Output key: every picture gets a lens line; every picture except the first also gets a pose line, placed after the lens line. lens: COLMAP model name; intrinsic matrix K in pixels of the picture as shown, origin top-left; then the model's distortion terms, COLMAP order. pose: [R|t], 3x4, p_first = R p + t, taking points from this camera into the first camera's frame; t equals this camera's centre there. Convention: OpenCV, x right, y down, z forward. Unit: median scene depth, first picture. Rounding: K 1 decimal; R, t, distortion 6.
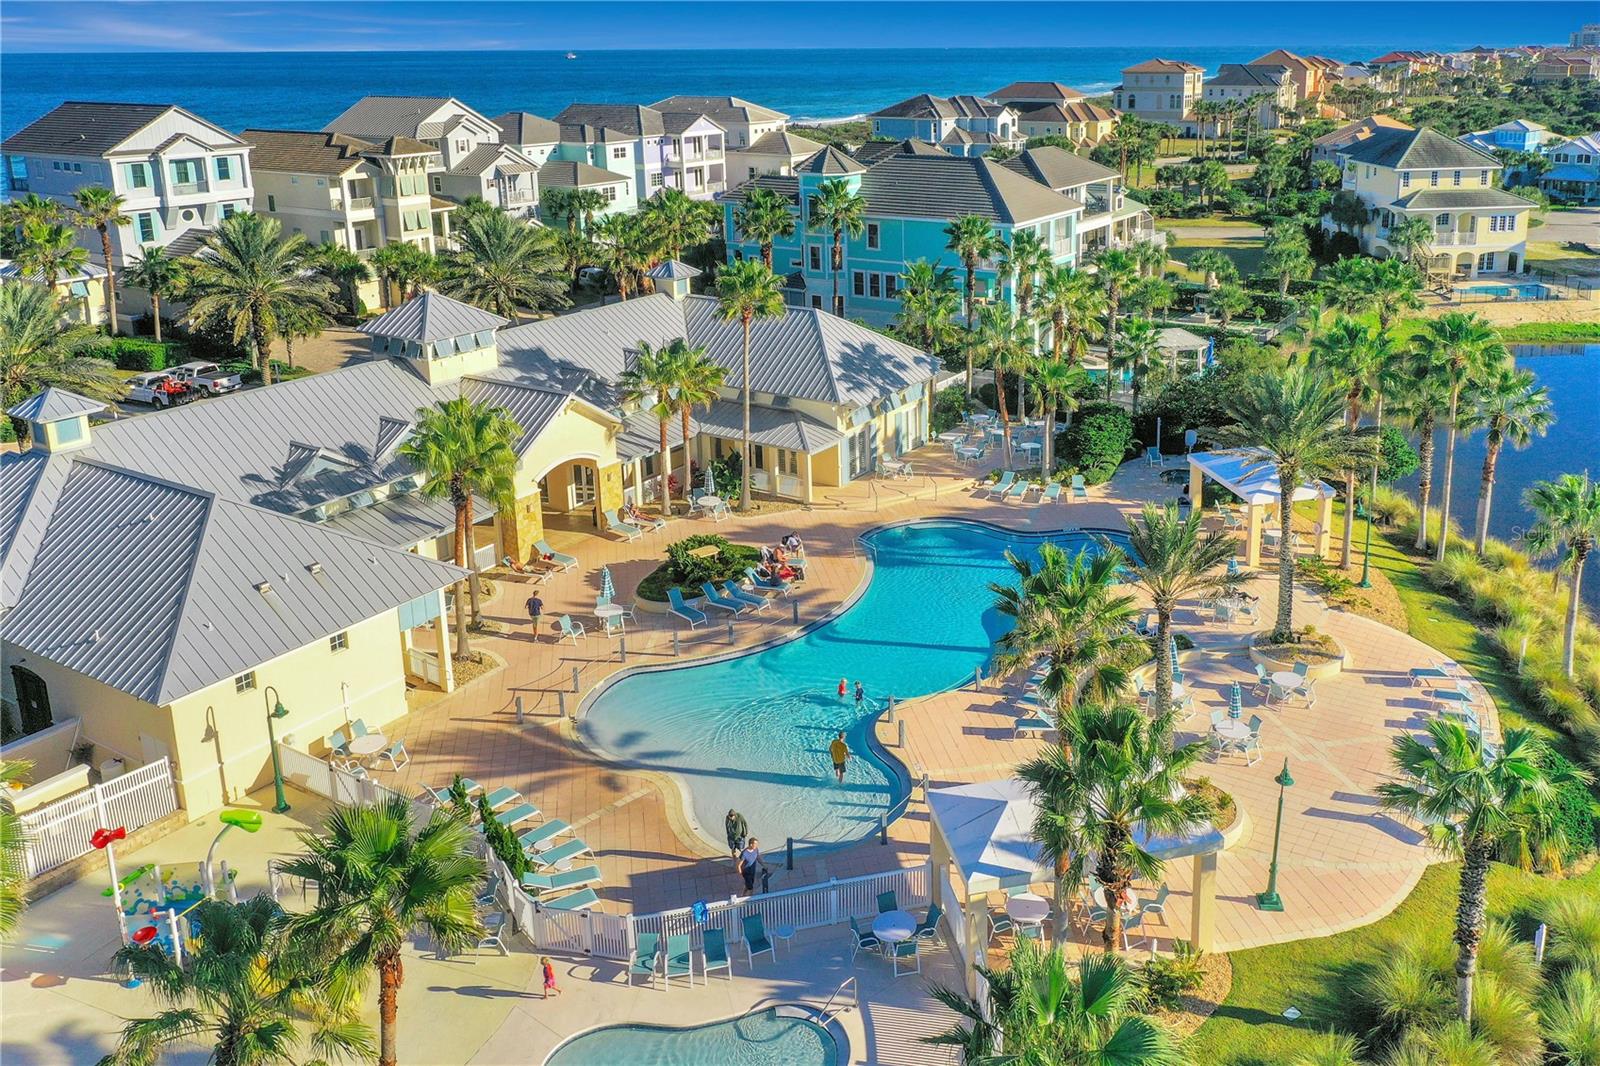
lens RADIAL K [[1280.6, 0, 800.0], [0, 1280.6, 533.0], [0, 0, 1]] dist [-0.009468, -0.006955]
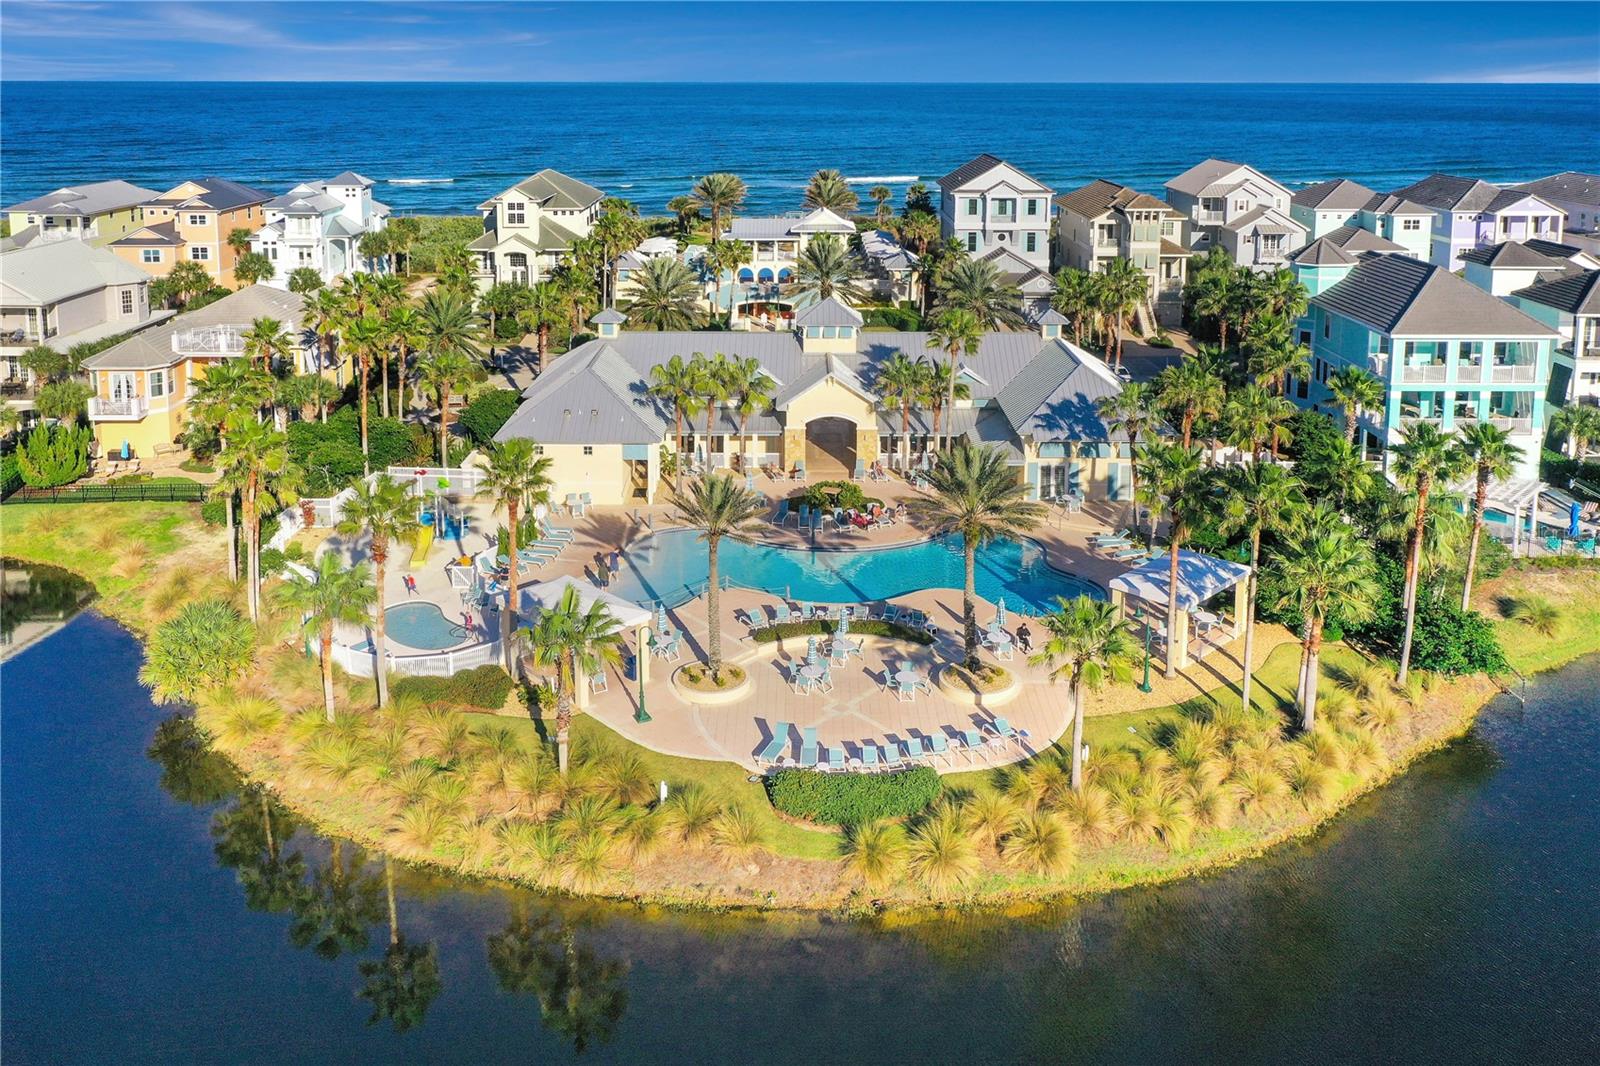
lens RADIAL K [[1280.6, 0, 800.0], [0, 1280.6, 533.0], [0, 0, 1]] dist [-0.009468, -0.006955]
pose [[0.470624, 0.294490, -0.831738, 0.700940], [-0.305113, 0.938820, 0.159761, -0.098273], [0.827900, 0.178587, 0.531684, 0.112756]]
